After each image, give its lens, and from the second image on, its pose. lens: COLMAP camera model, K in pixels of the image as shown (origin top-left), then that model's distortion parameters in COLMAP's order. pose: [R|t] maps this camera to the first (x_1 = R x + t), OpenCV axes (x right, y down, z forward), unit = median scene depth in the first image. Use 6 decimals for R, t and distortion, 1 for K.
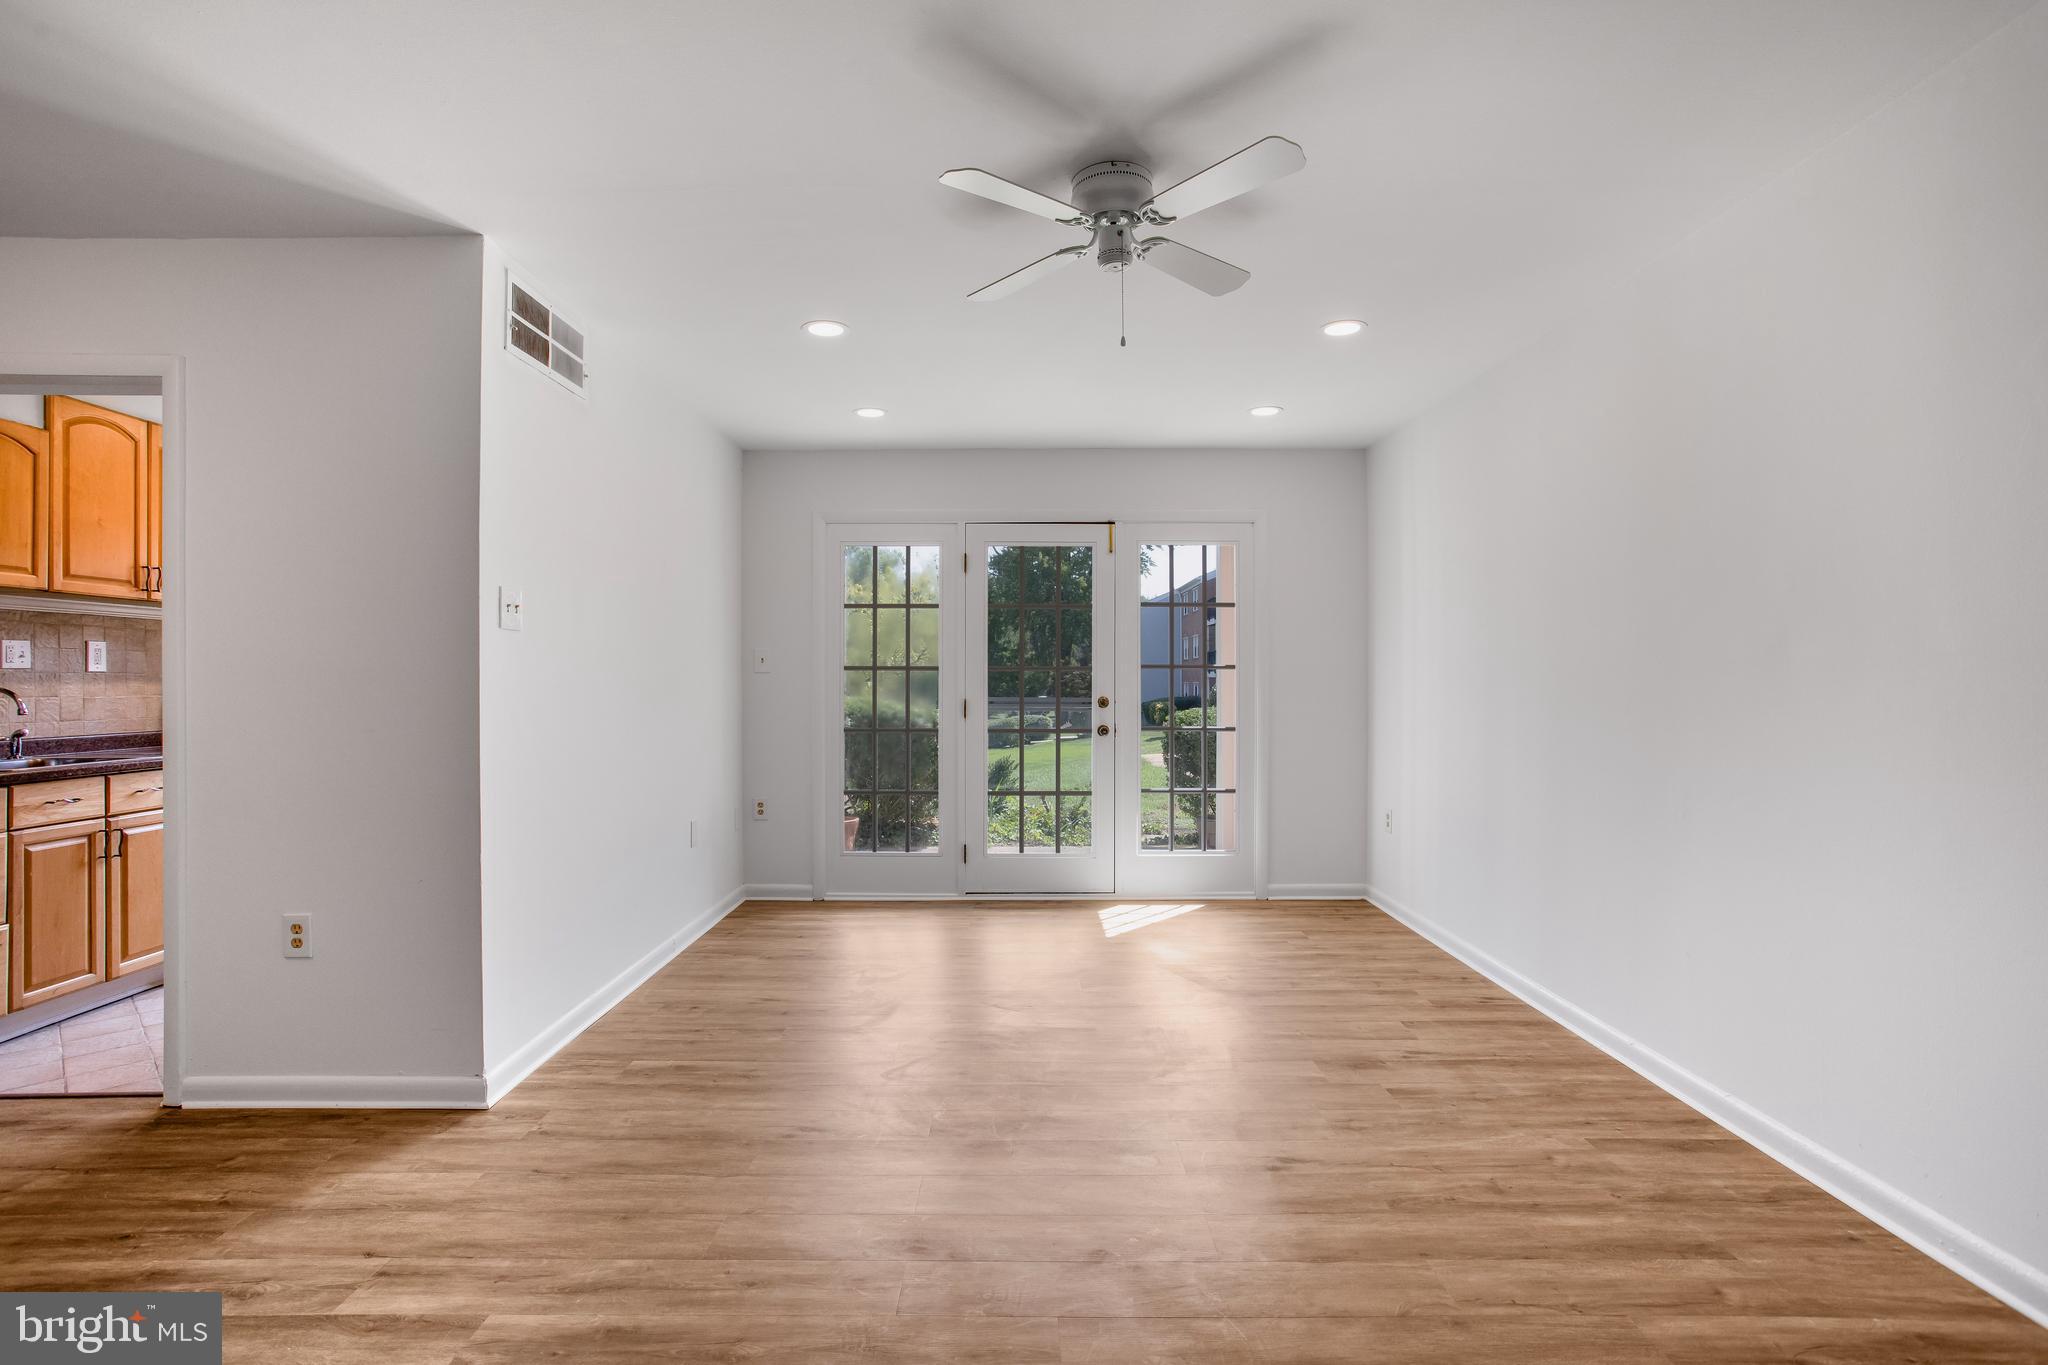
lens RADIAL K [[994.5, 0, 1020.7], [0, 994.5, 679.1], [0, 0, 1]] dist [-0.051432, 0.031129]
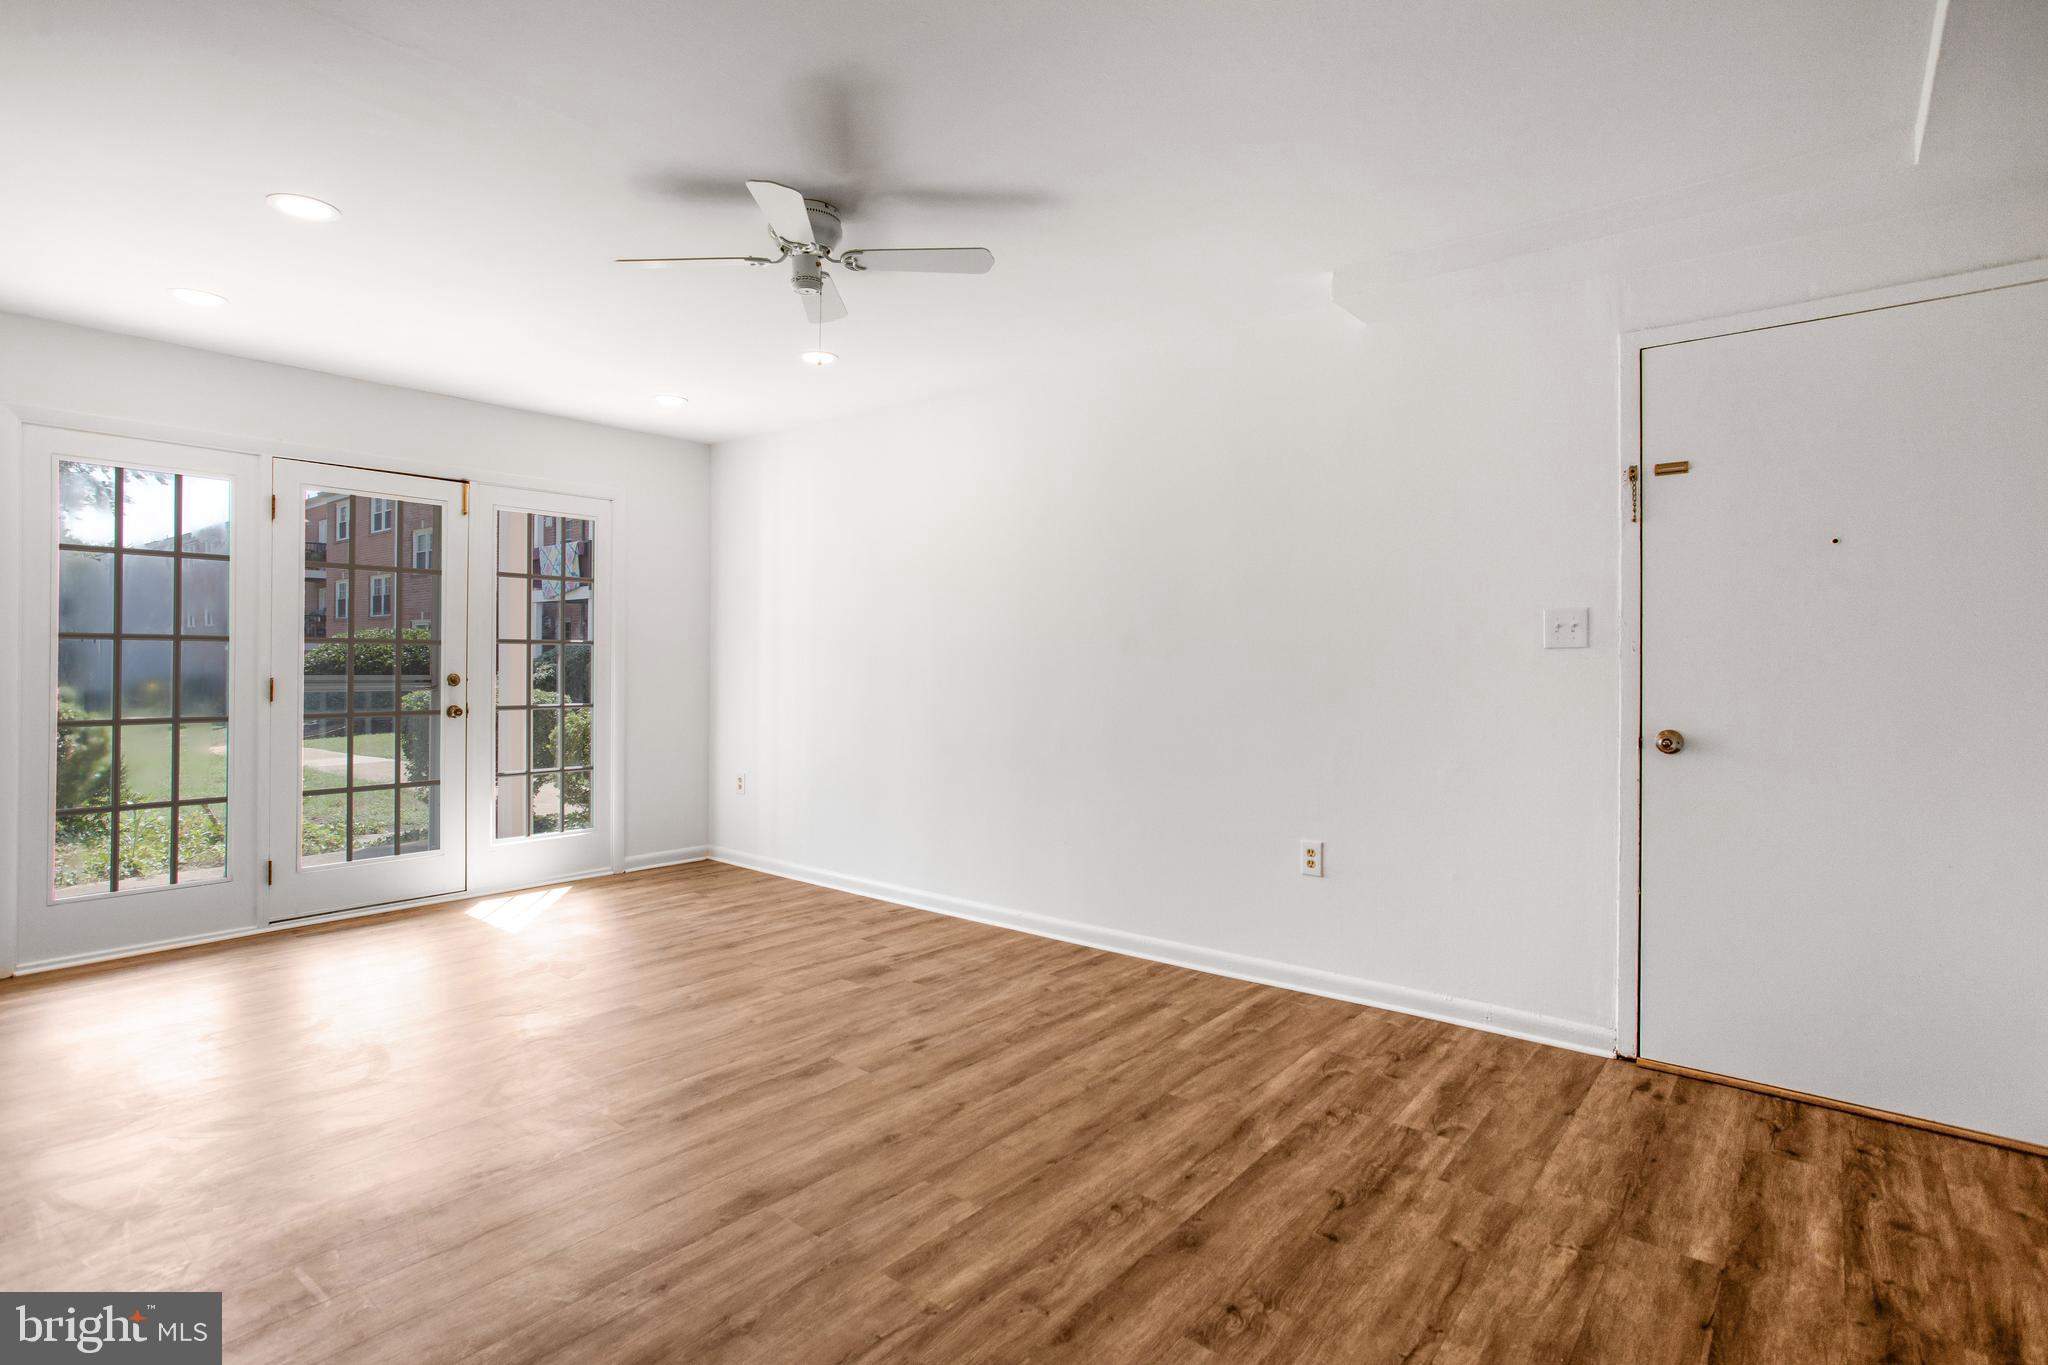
lens RADIAL K [[993.0, 0, 1024.8], [0, 993.0, 656.5], [0, 0, 1]] dist [-0.025791, 0.000444]
pose [[0.634314, 0.007986, 0.773034, -0.529976], [-0.010794, 0.999941, -0.001473, -0.004655], [-0.773000, -0.007410, 0.634362, 0.074128]]
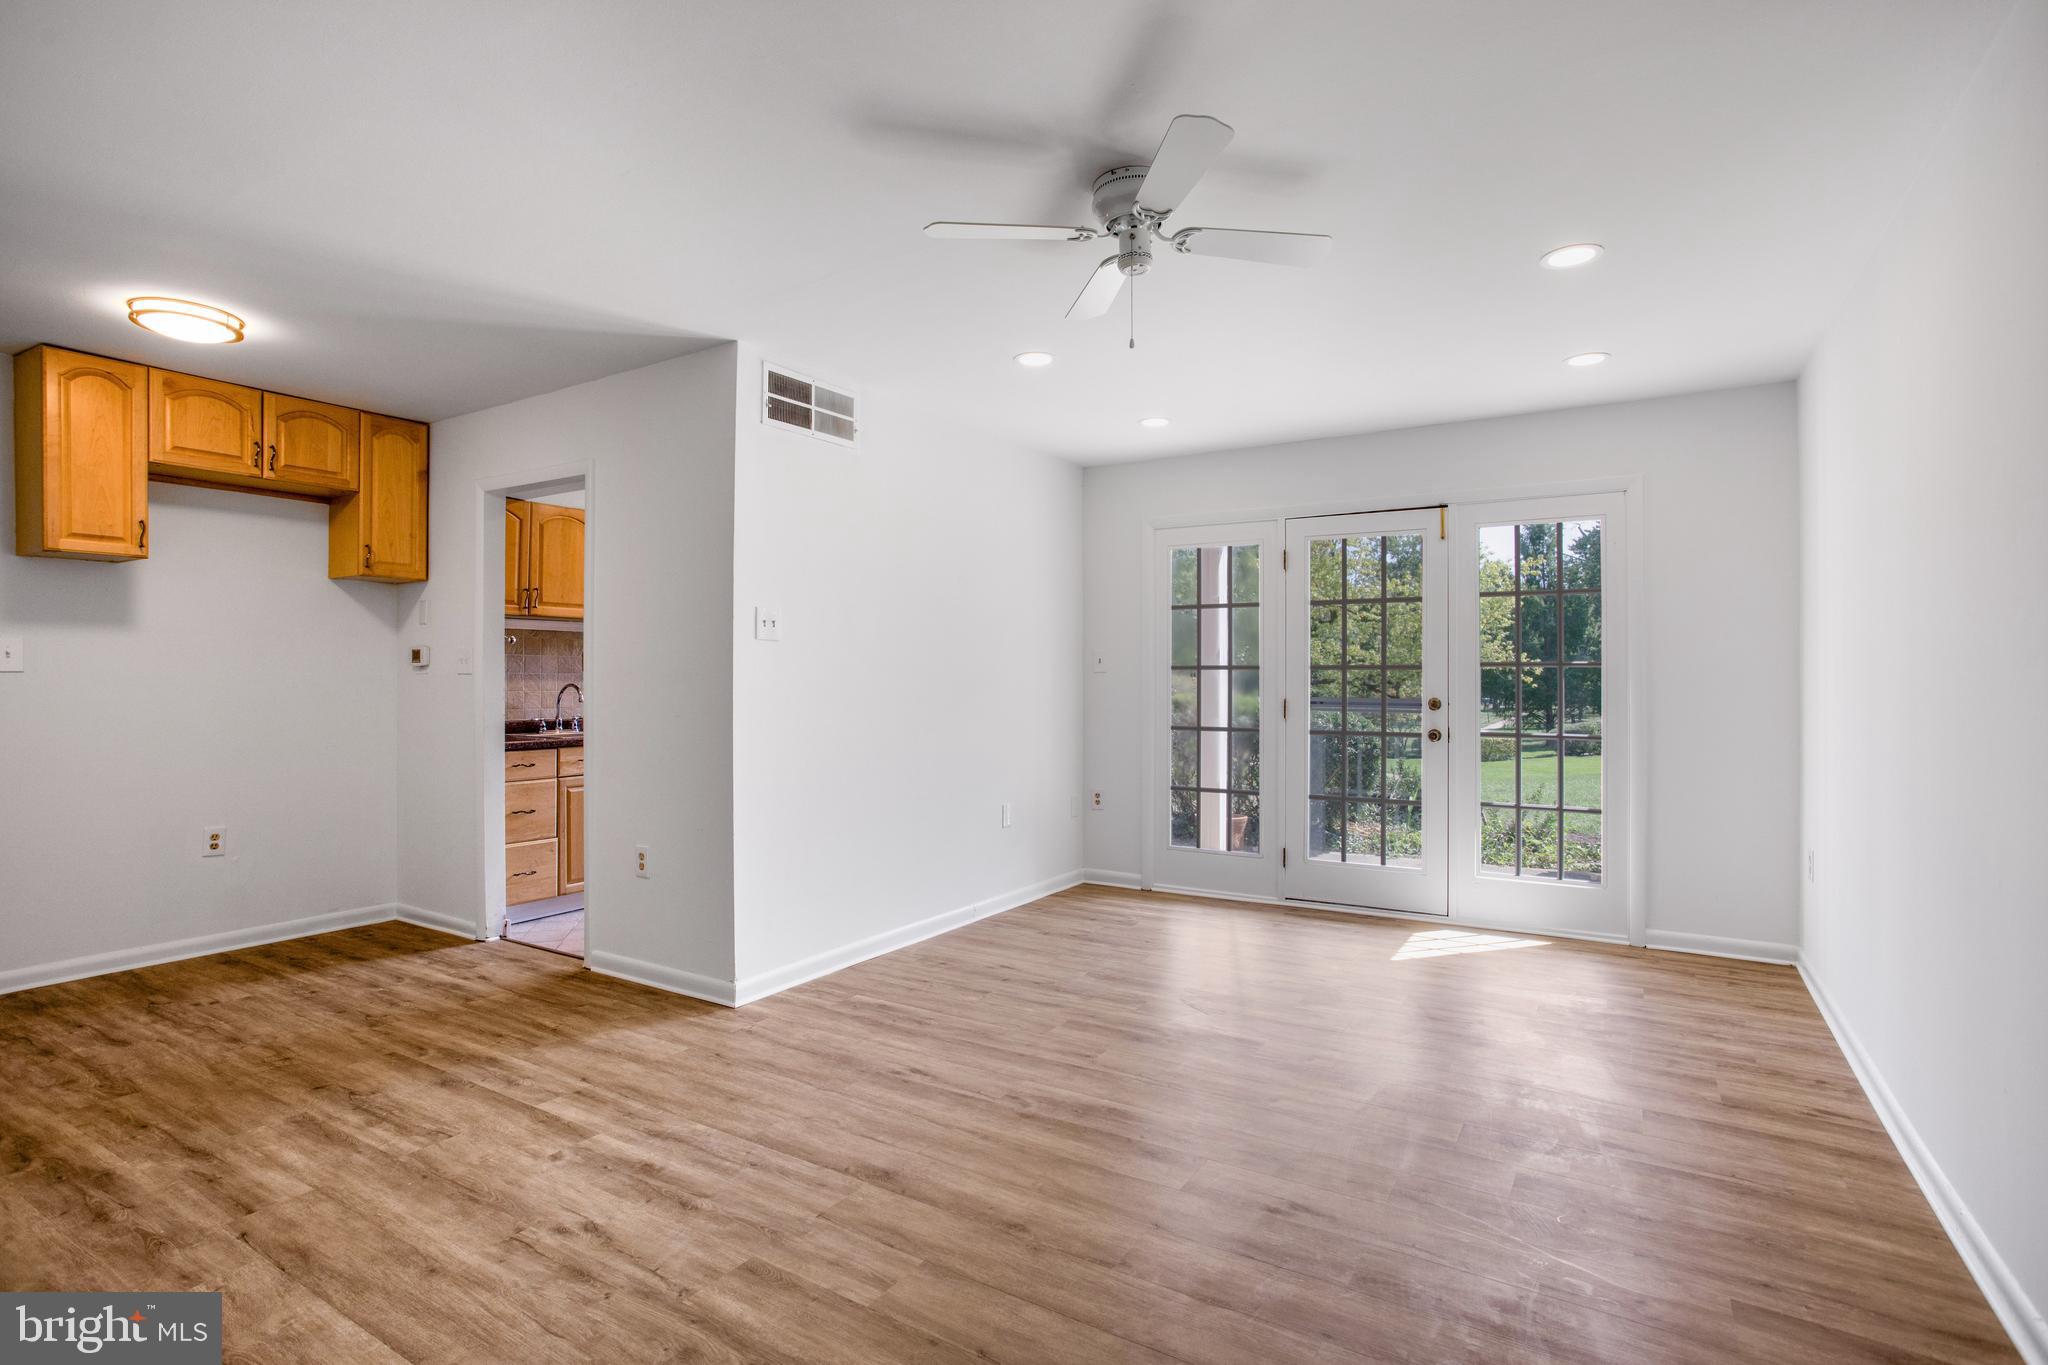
lens RADIAL K [[994.5, 0, 1020.7], [0, 994.5, 679.1], [0, 0, 1]] dist [-0.051432, 0.031129]
pose [[0.851744, 0.002316, -0.523953, 0.445153], [-0.000699, 0.999994, 0.003284, -0.005073], [0.523958, -0.002431, 0.851741, 0.072165]]
